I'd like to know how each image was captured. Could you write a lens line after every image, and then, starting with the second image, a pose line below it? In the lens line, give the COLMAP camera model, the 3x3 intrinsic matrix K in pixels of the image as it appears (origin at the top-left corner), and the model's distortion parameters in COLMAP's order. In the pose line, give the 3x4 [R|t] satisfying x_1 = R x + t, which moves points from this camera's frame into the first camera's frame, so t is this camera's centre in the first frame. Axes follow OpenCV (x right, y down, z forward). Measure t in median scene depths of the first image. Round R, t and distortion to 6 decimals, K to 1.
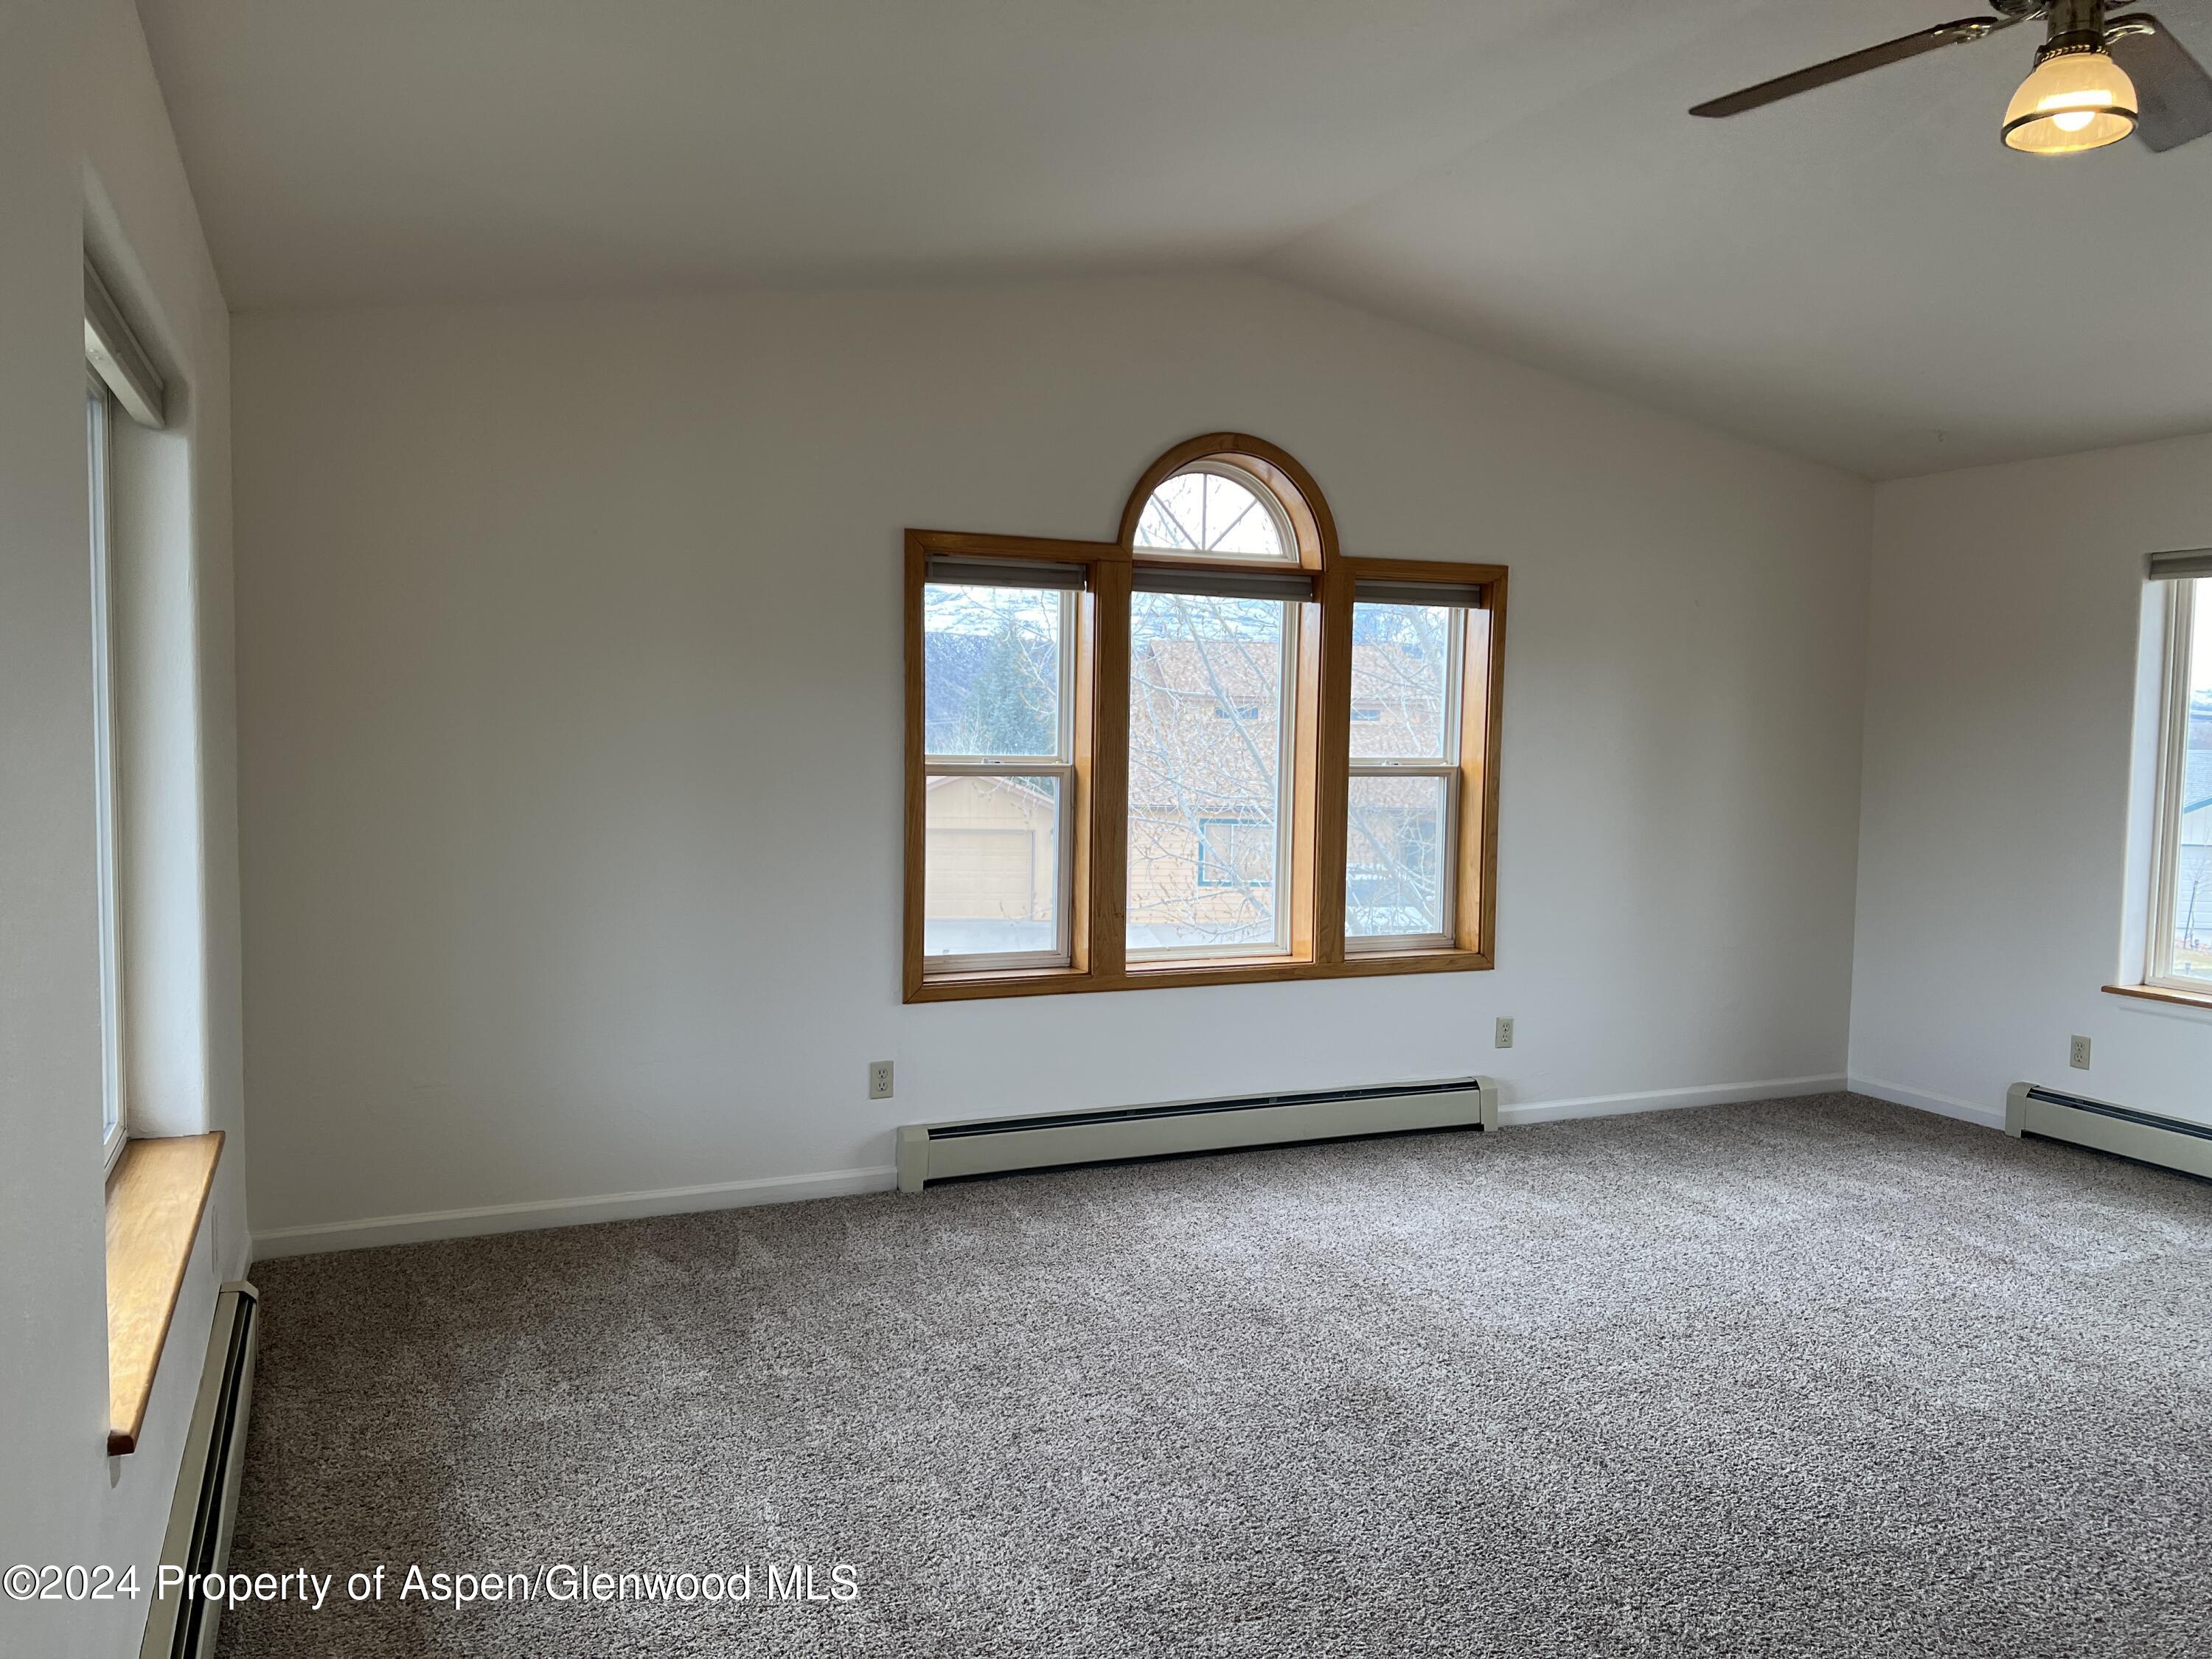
lens RADIAL K [[1688.8, 0, 1114.7], [0, 1688.8, 826.6], [0, 0, 1]] dist [-0.007408, 0.001678]
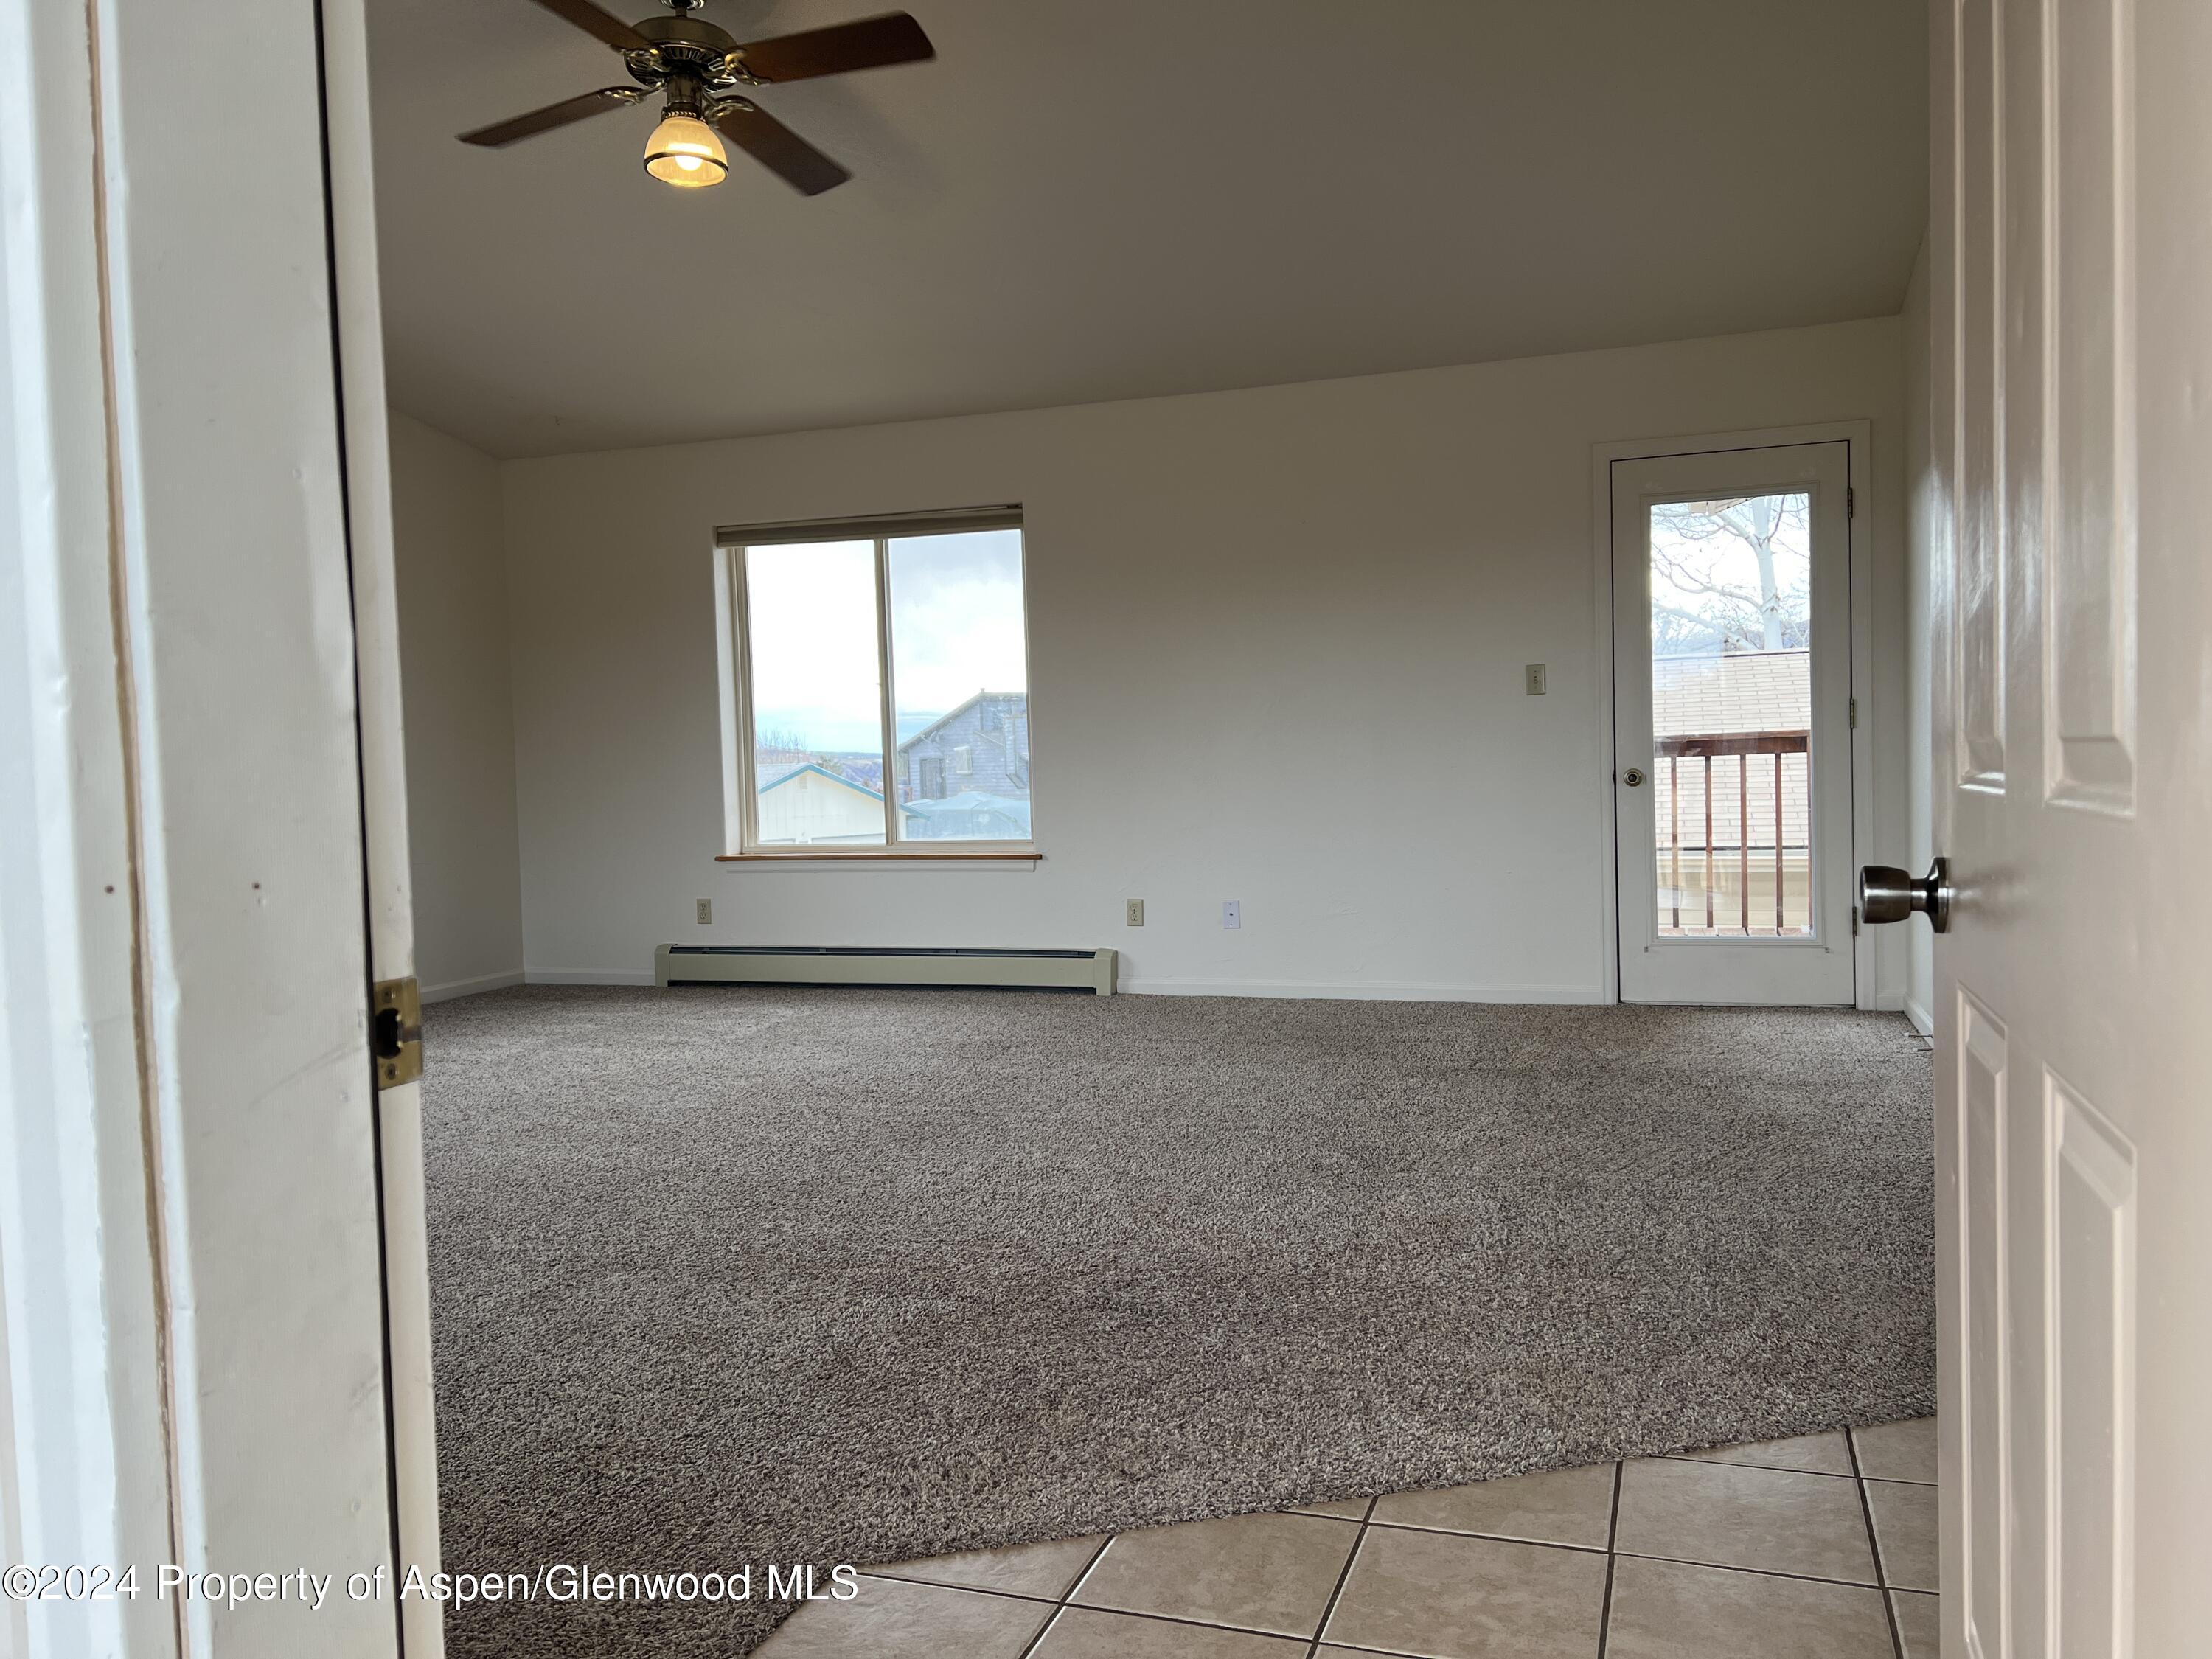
lens RADIAL K [[1688.8, 0, 1102.0], [0, 1688.8, 826.9], [0, 0, 1]] dist [-0.007408, 0.001678]
pose [[0.698842, -0.070363, 0.711807, -0.172392], [0.087516, 0.996084, 0.012542, 0.110272], [-0.709902, 0.053529, 0.702263, -0.166348]]
